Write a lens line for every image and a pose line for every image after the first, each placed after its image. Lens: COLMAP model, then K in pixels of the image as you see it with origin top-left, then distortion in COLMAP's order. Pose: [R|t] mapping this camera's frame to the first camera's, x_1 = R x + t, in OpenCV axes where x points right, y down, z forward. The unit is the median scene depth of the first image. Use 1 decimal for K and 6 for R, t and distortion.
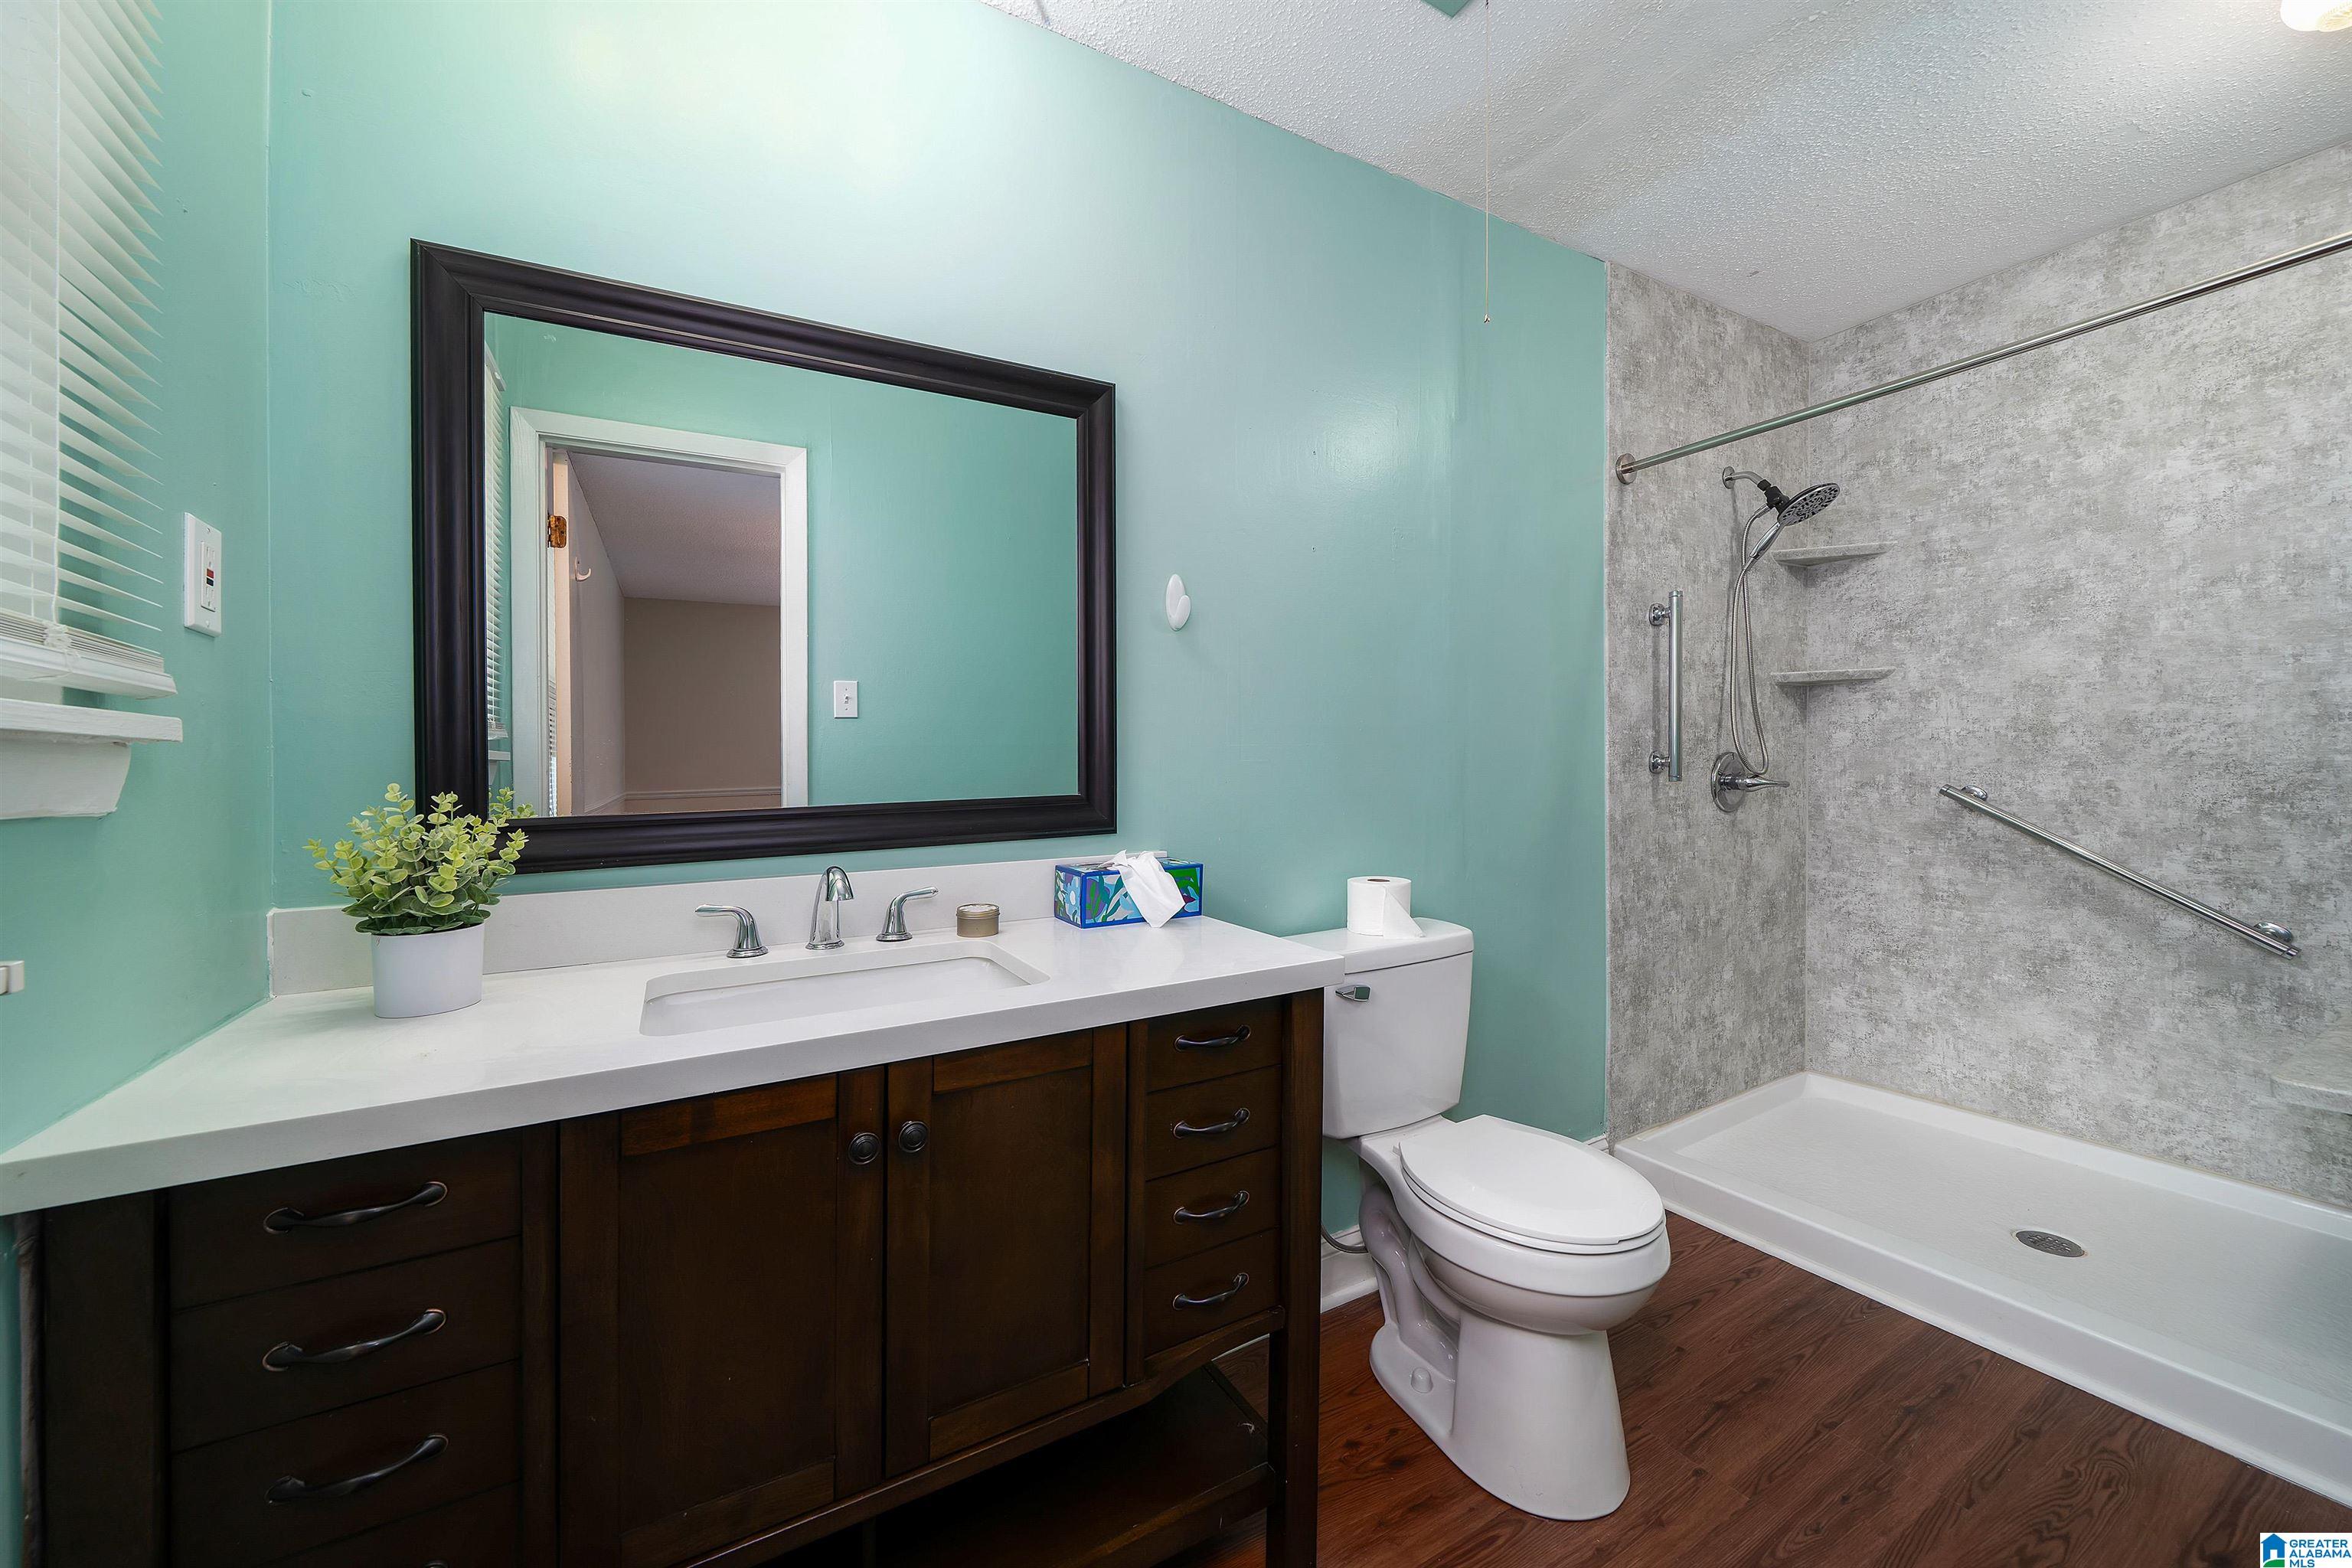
lens RADIAL K [[908.5, 0, 1180.9], [0, 908.5, 782.8], [0, 0, 1]] dist [-0.000282, 0.000004]
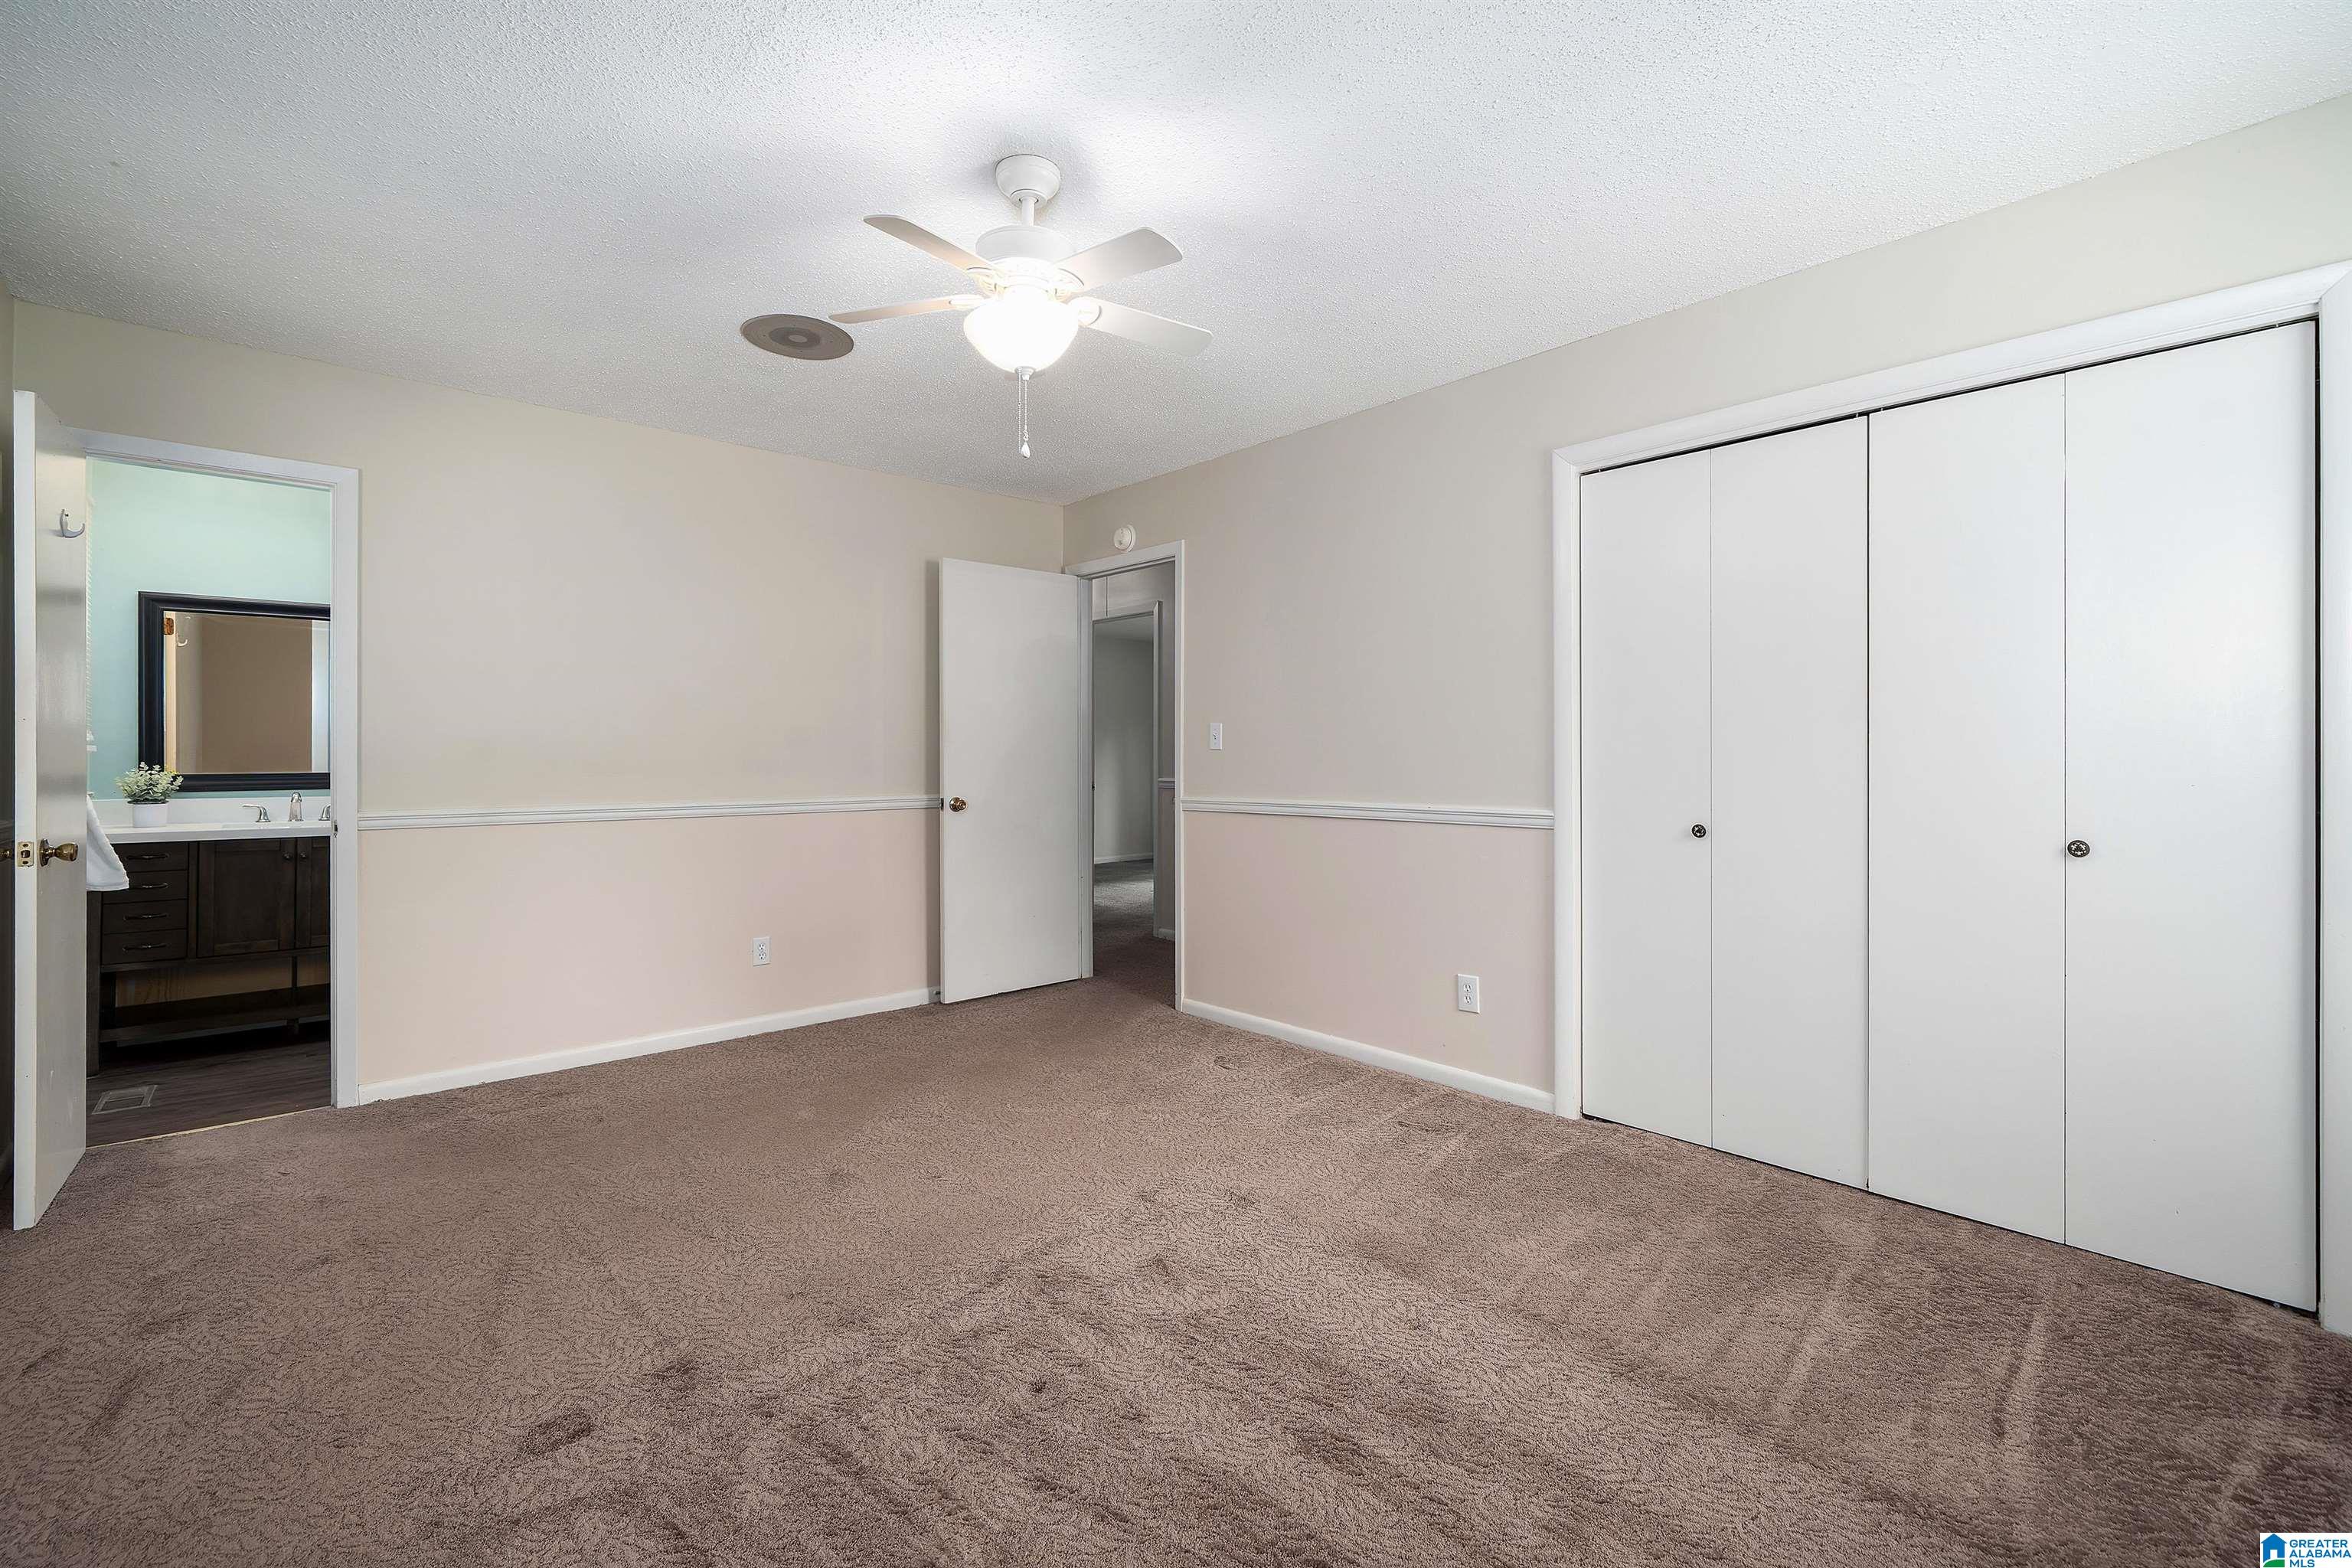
lens RADIAL K [[1060.0, 0, 1174.5], [0, 1060.0, 774.9], [0, 0, 1]] dist [0.003510, -0.000017]
pose [[0.980846, 0.007131, 0.194654, 2.253640], [-0.007678, 0.999968, 0.002056, 0.009819], [-0.194633, -0.003511, 0.980870, -3.804408]]
